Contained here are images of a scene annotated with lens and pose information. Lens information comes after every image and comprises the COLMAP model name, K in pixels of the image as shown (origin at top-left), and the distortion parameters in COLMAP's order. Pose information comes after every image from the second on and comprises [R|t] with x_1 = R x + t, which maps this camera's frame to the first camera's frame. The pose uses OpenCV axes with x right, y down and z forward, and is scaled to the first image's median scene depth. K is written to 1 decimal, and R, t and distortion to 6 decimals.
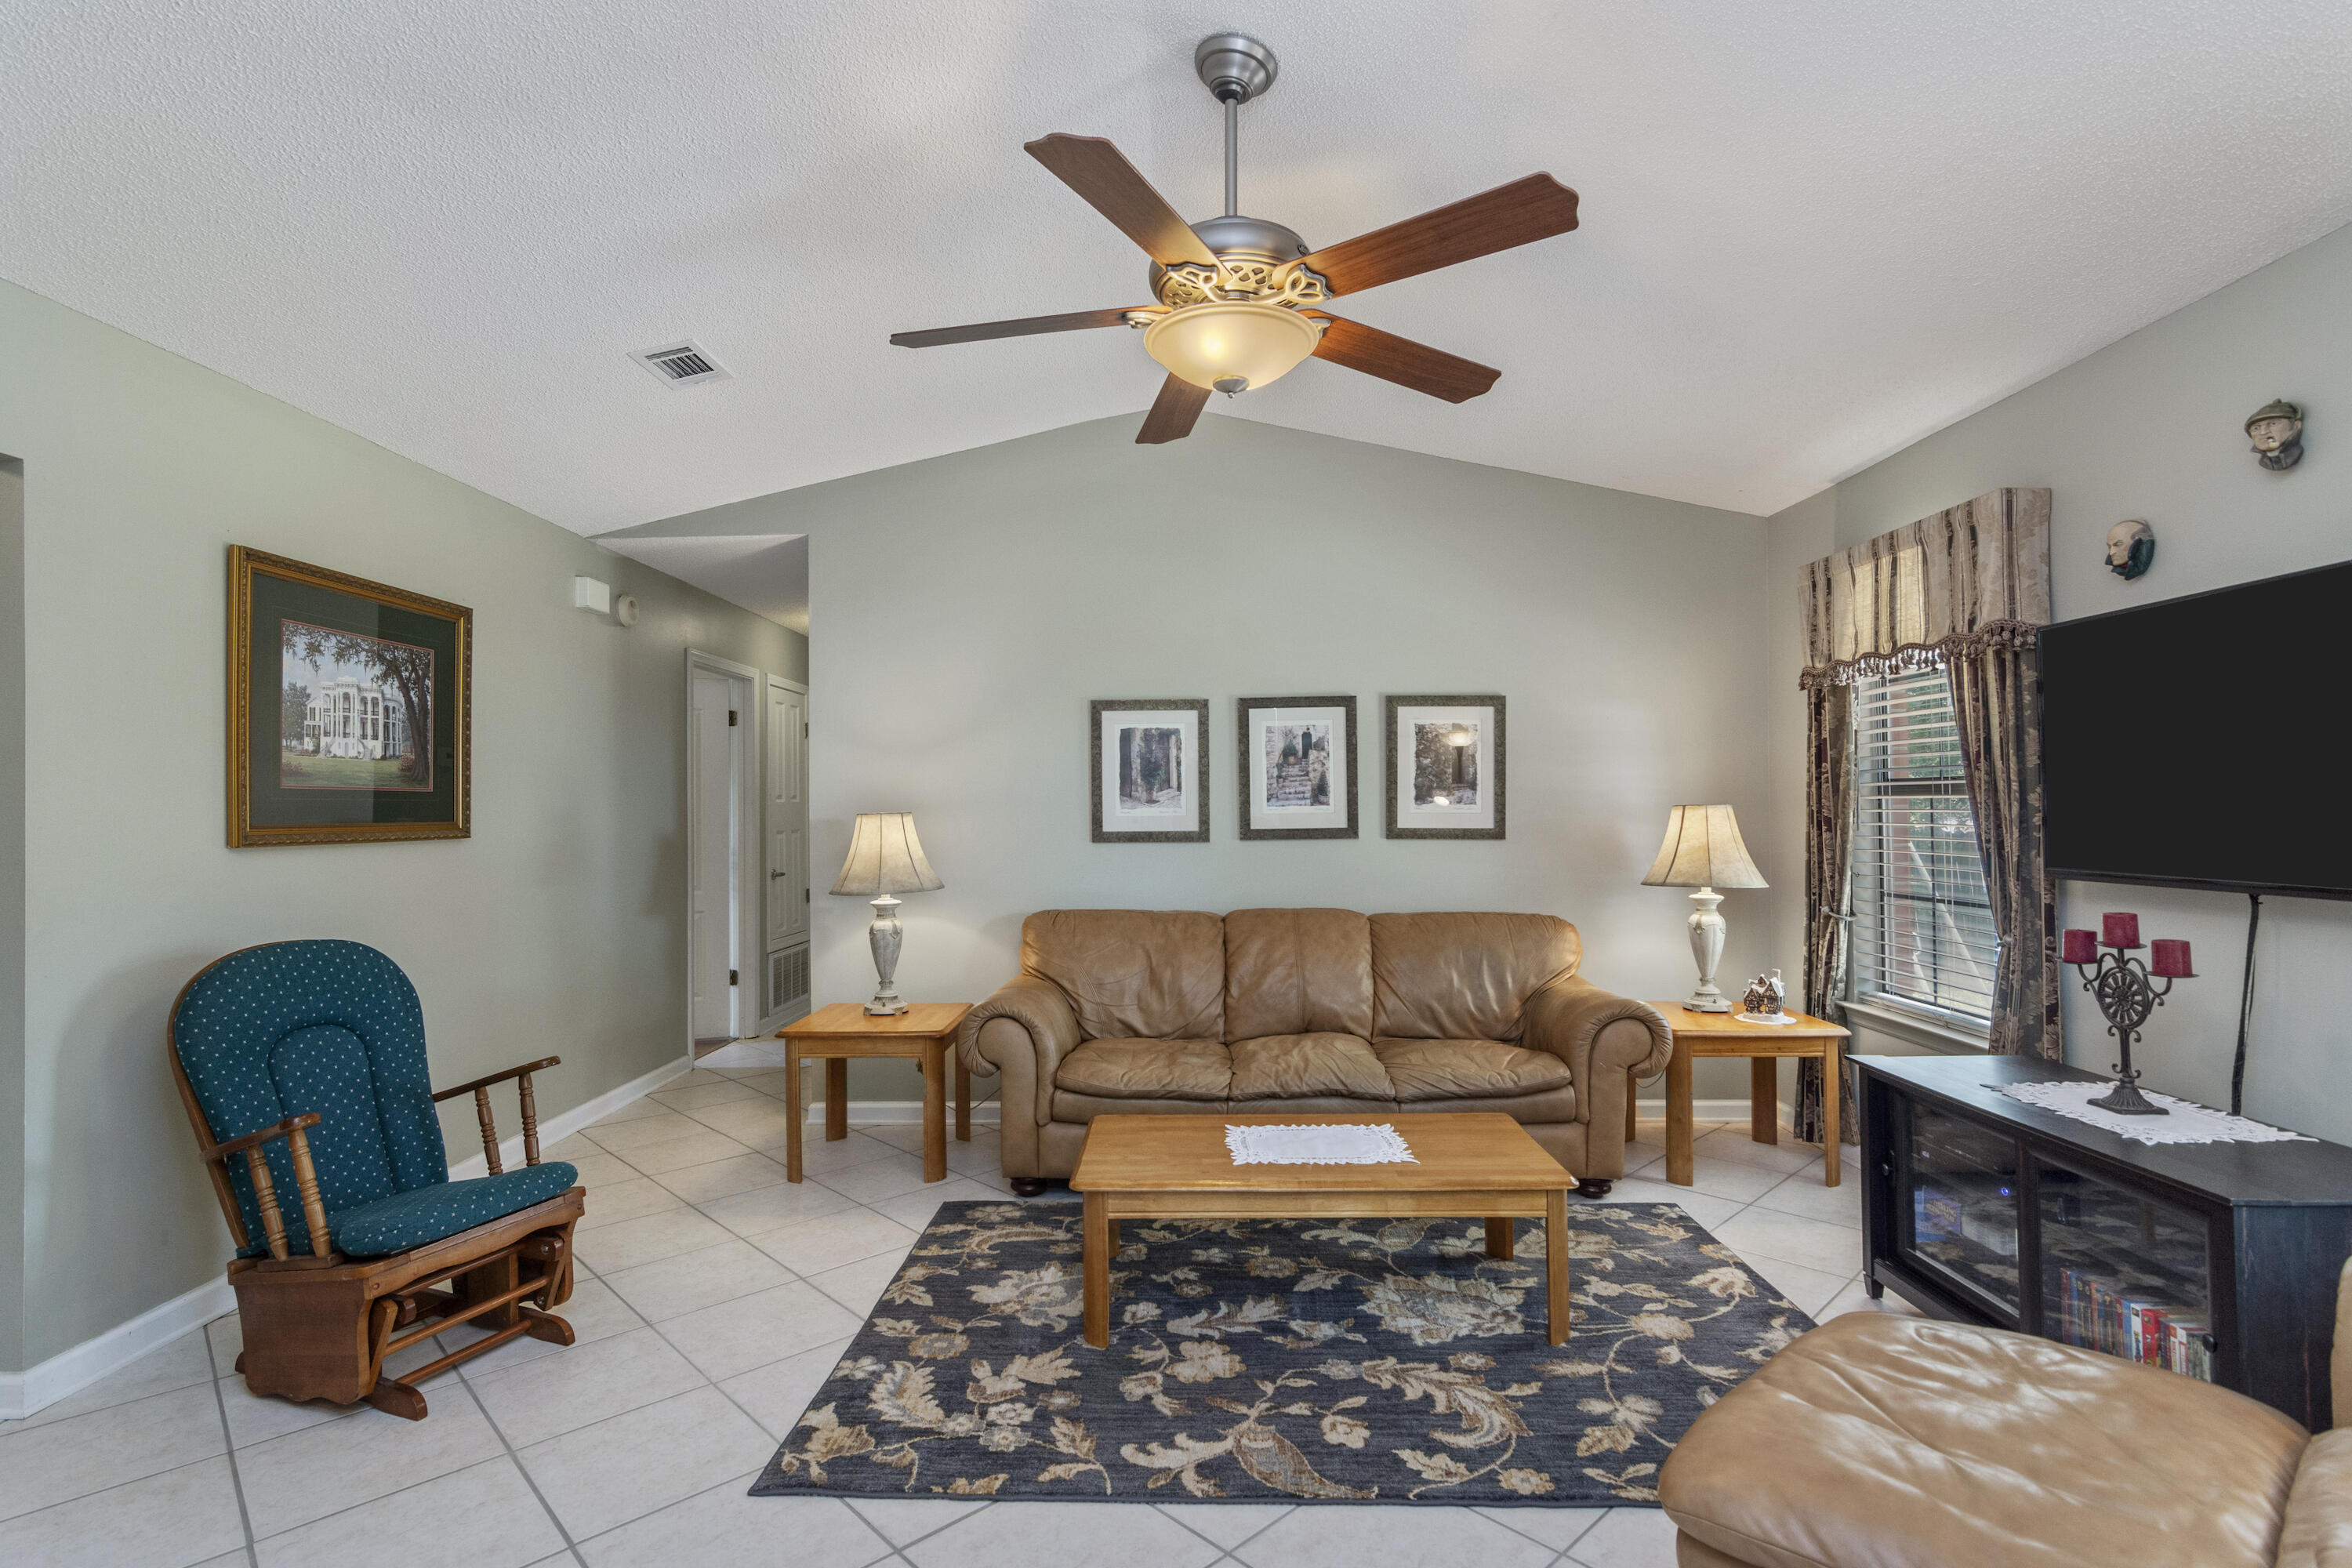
lens RADIAL K [[1125.8, 0, 1176.7], [0, 1125.8, 792.4], [0, 0, 1]] dist [0.009840, -0.001429]
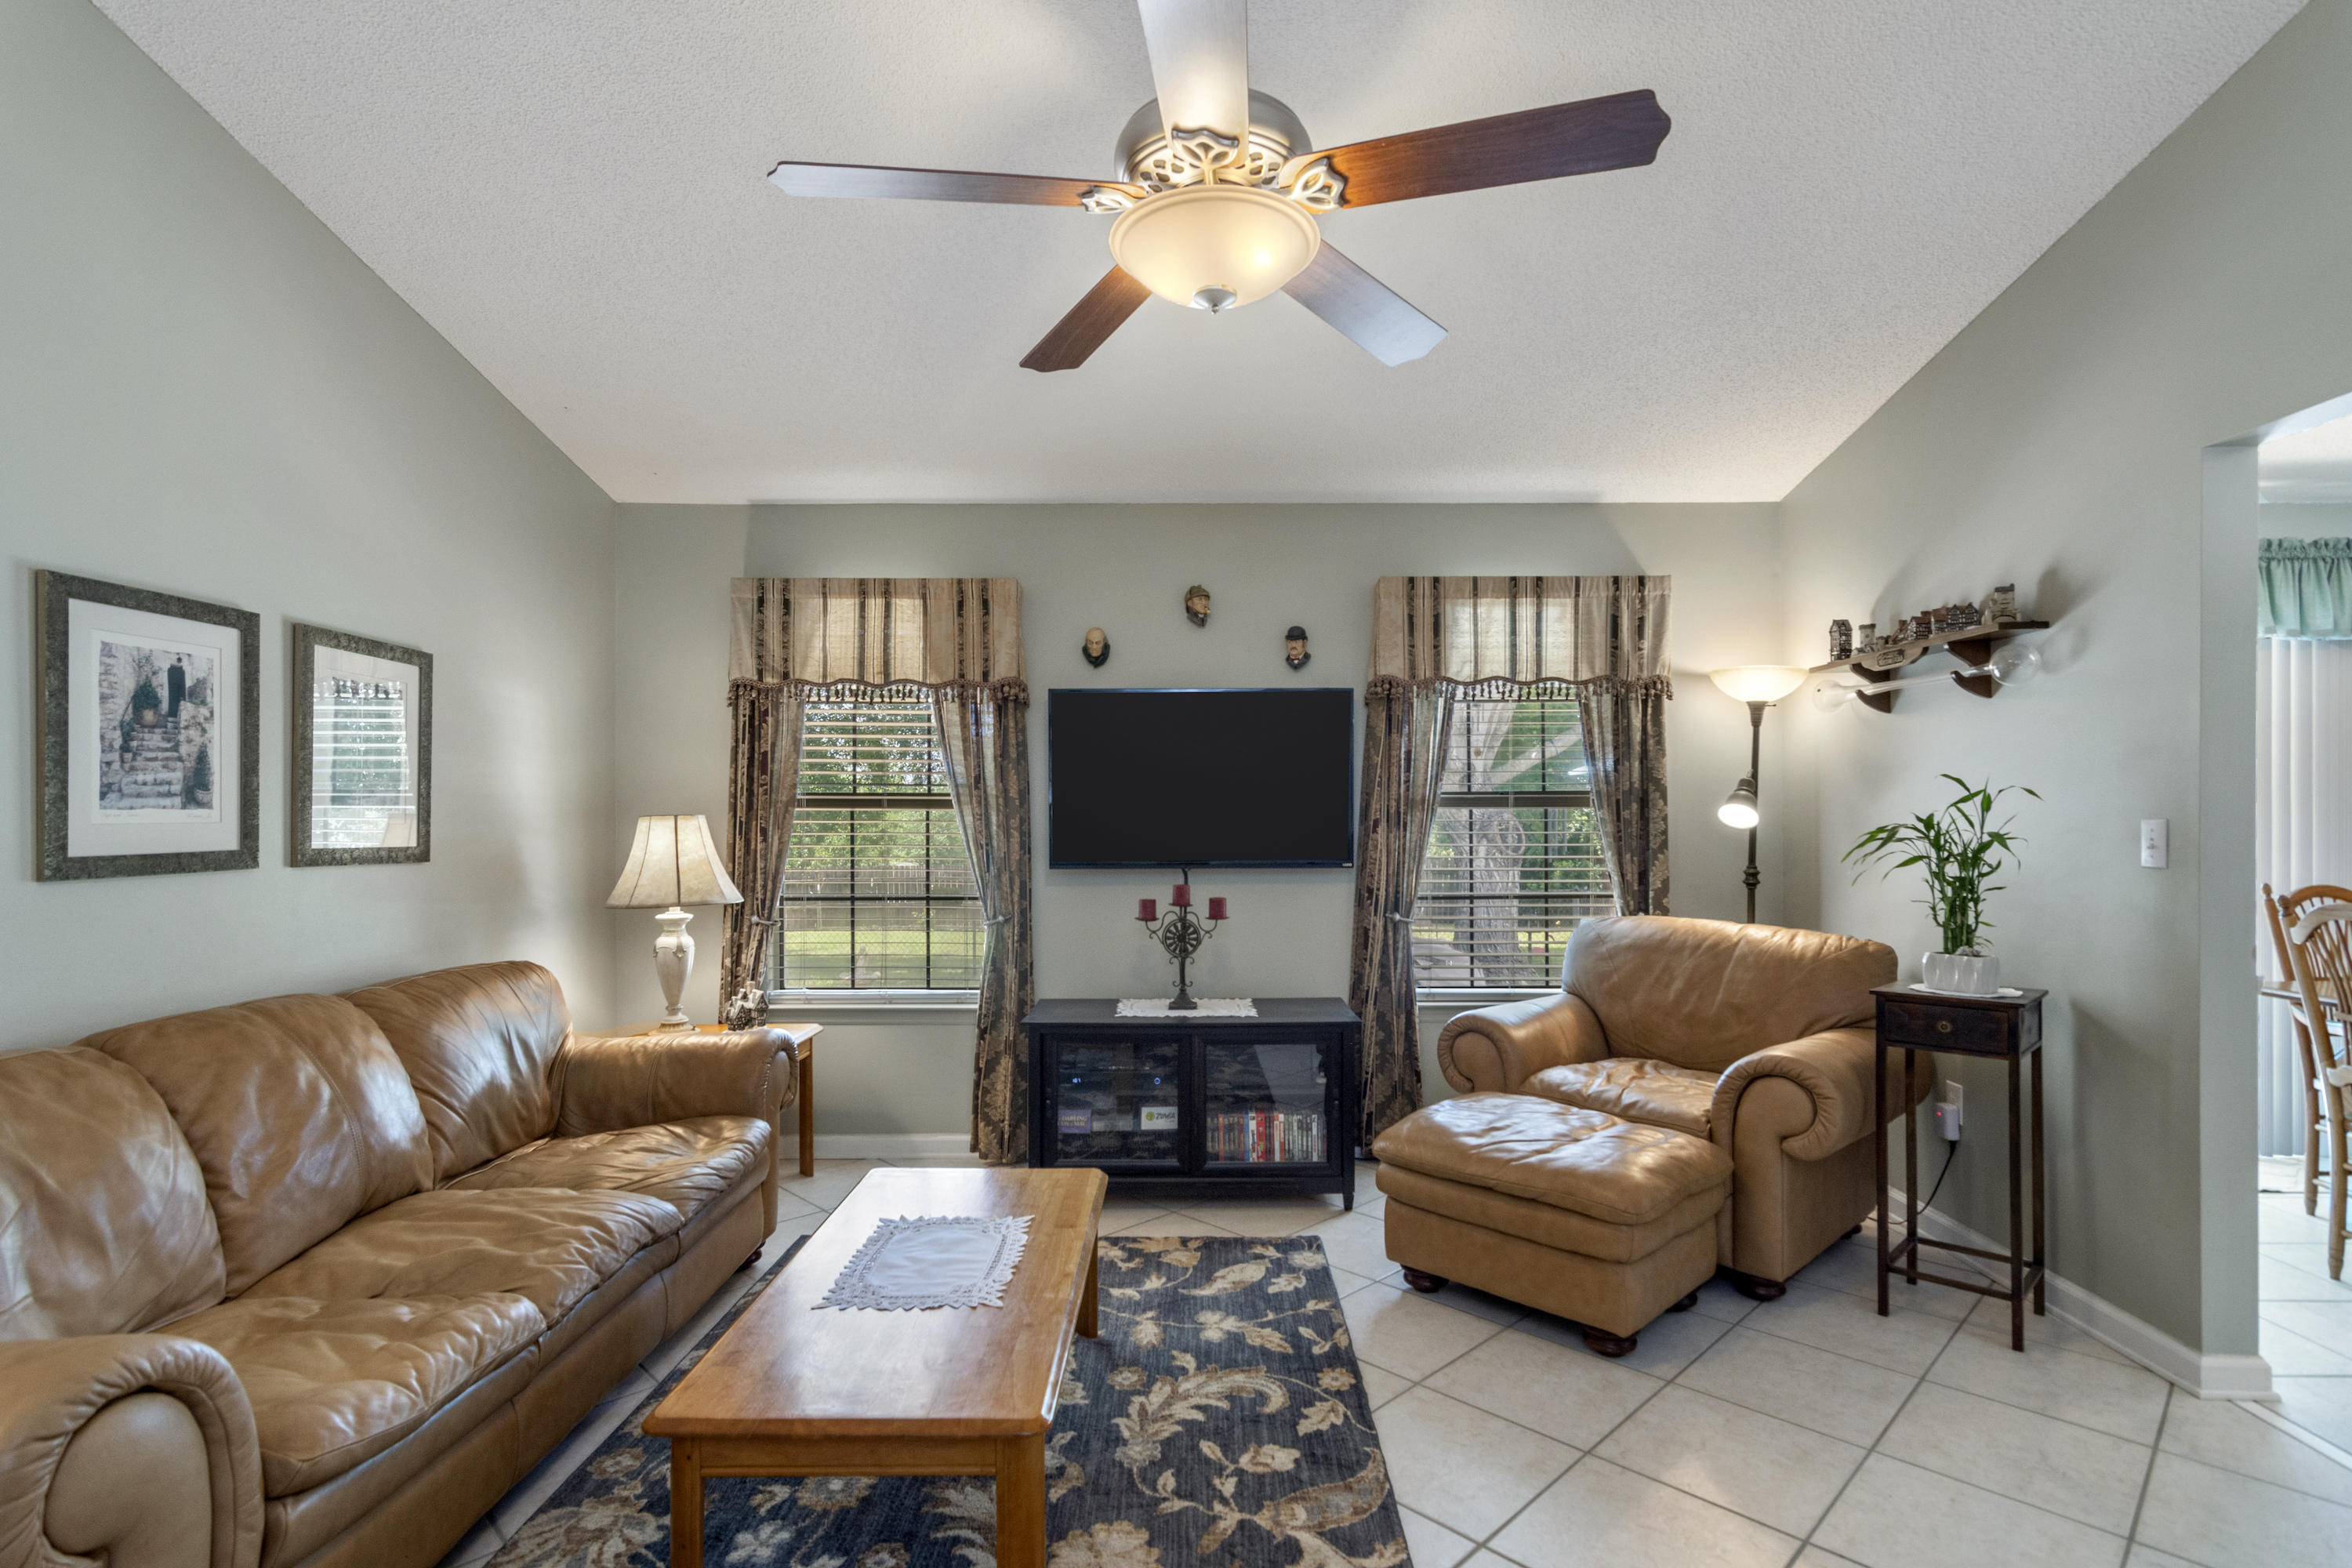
lens RADIAL K [[1125.8, 0, 1238.4], [0, 1125.8, 809.2], [0, 0, 1]] dist [0.009840, -0.001429]
pose [[-0.020756, 0.015809, 0.999660, -0.715362], [-0.013890, 0.999774, -0.016099, 0.023779], [-0.999688, -0.014219, -0.020532, 0.915719]]
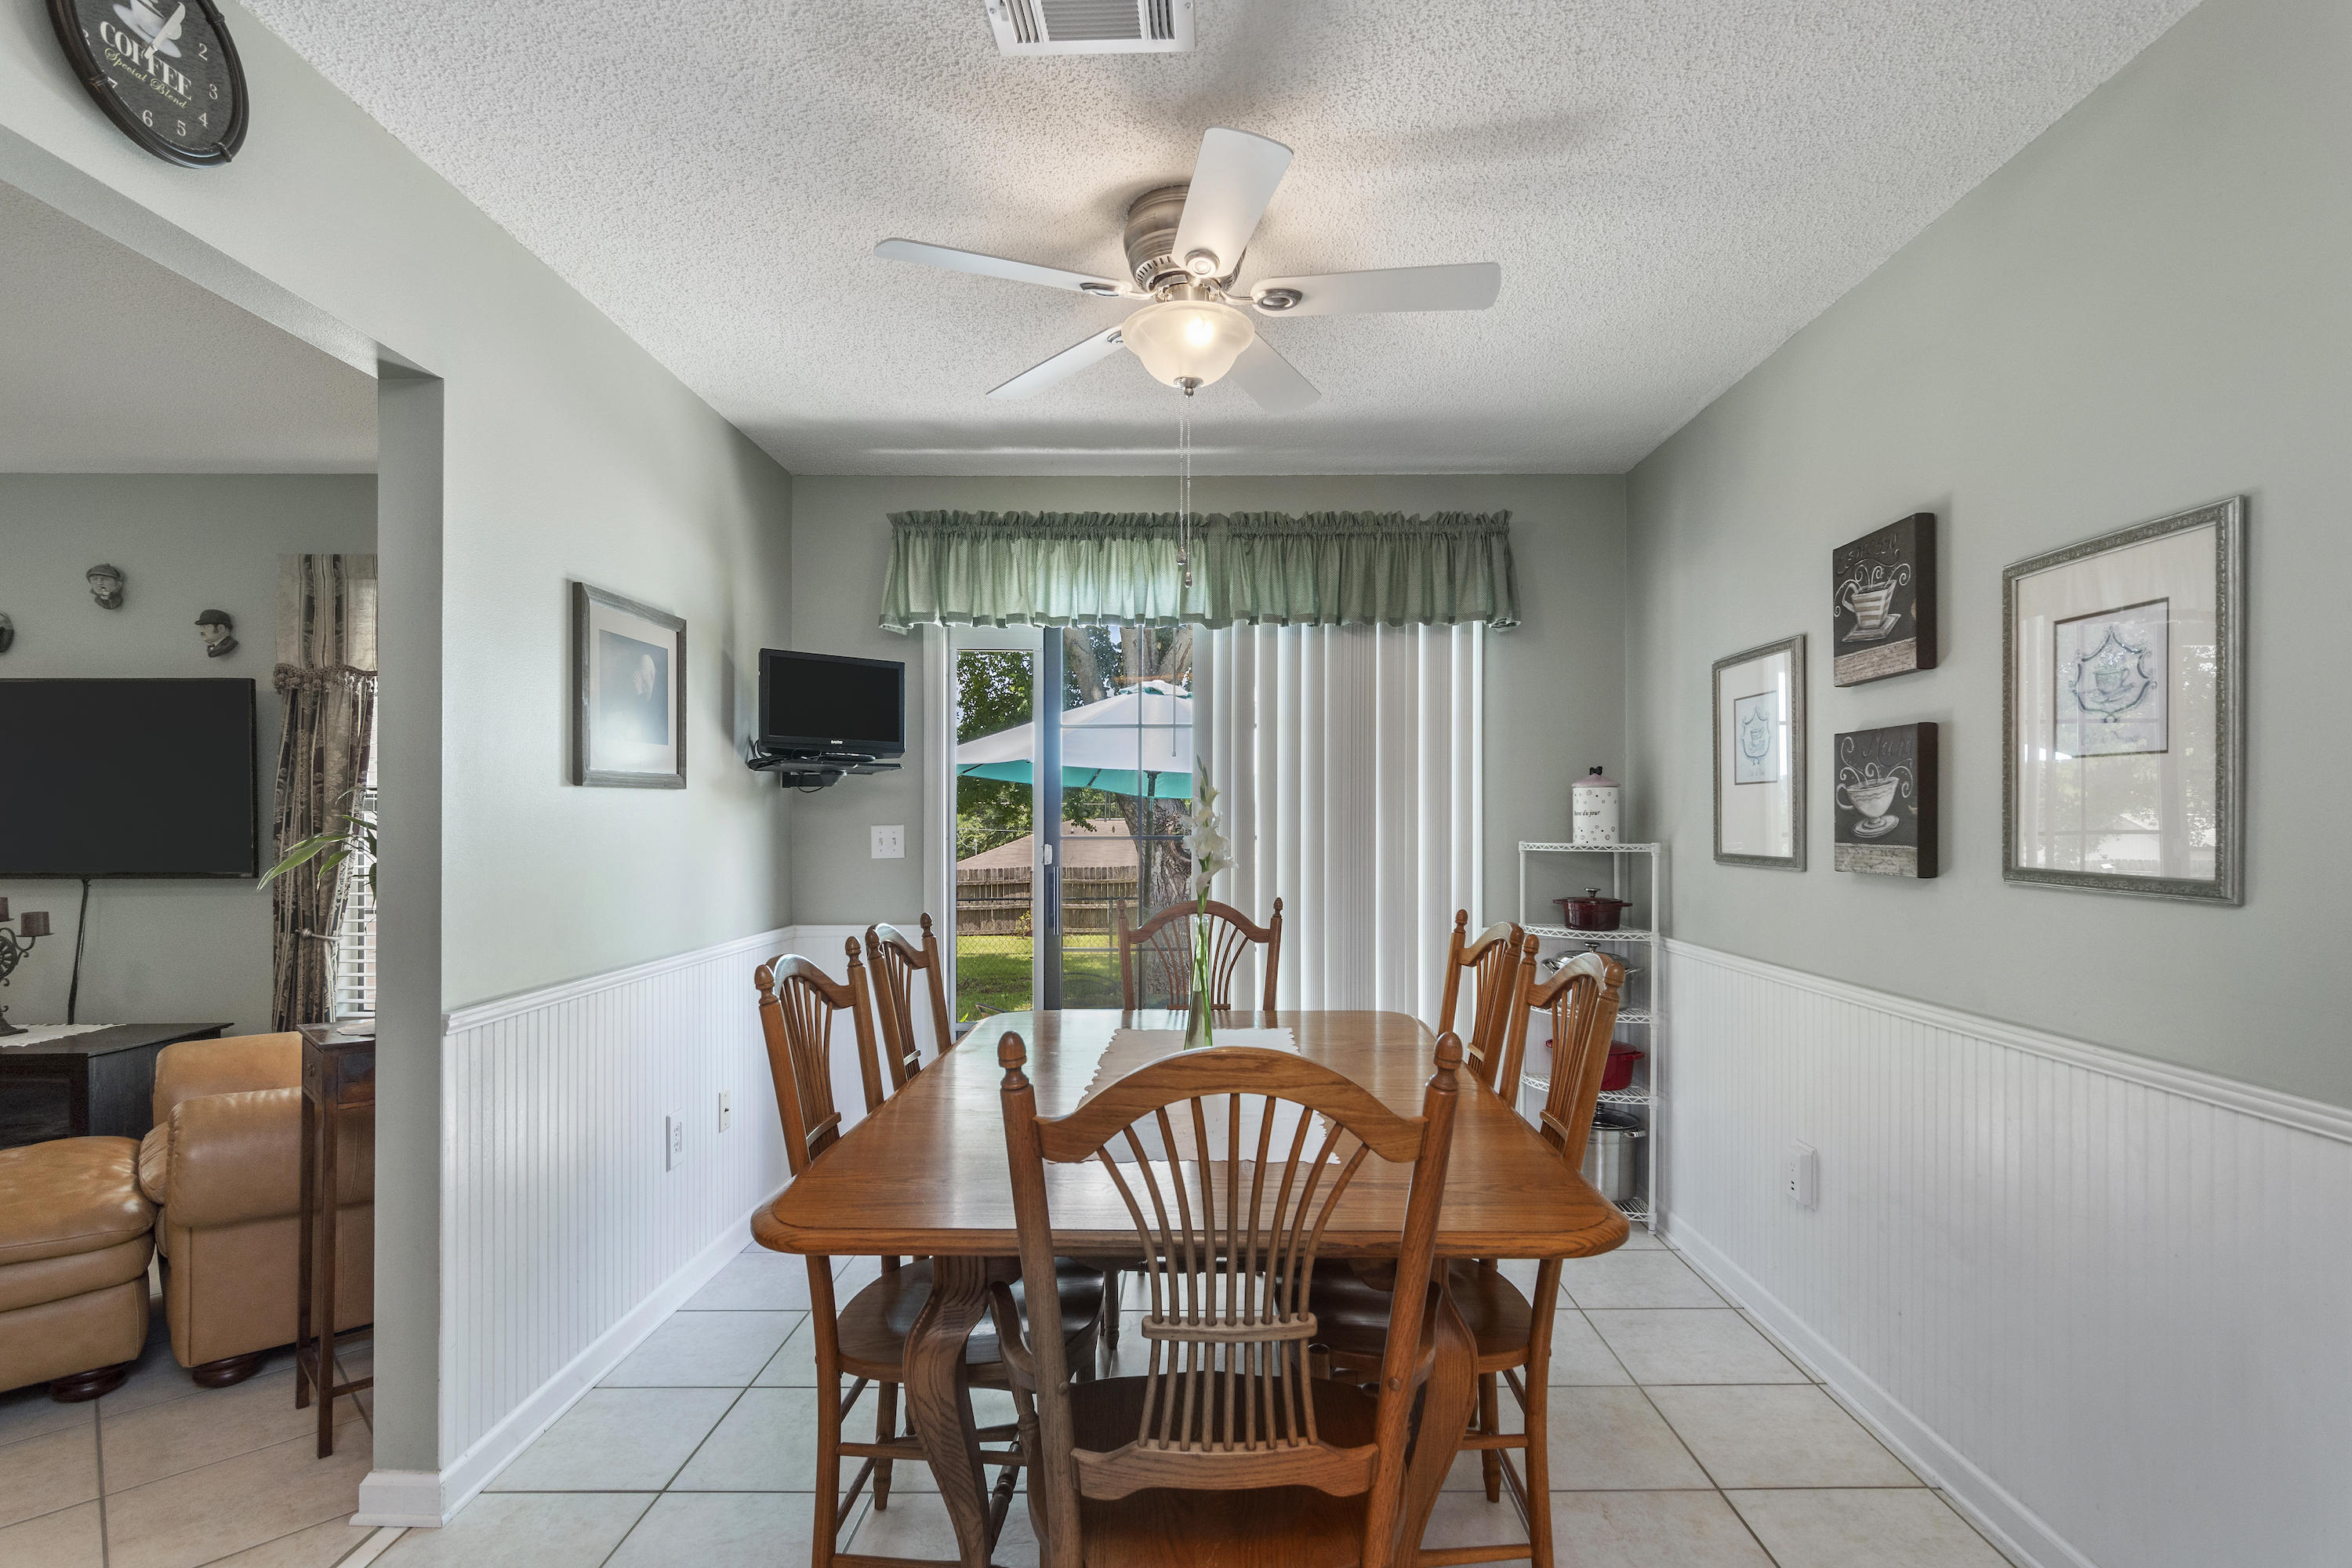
lens RADIAL K [[1125.8, 0, 1189.0], [0, 1125.8, 815.7], [0, 0, 1]] dist [0.009840, -0.001429]
pose [[-0.012661, 0.012283, 0.999844, -0.581065], [-0.015153, 0.999807, -0.012474, -0.000777], [-0.999805, -0.015309, -0.012472, -0.453759]]
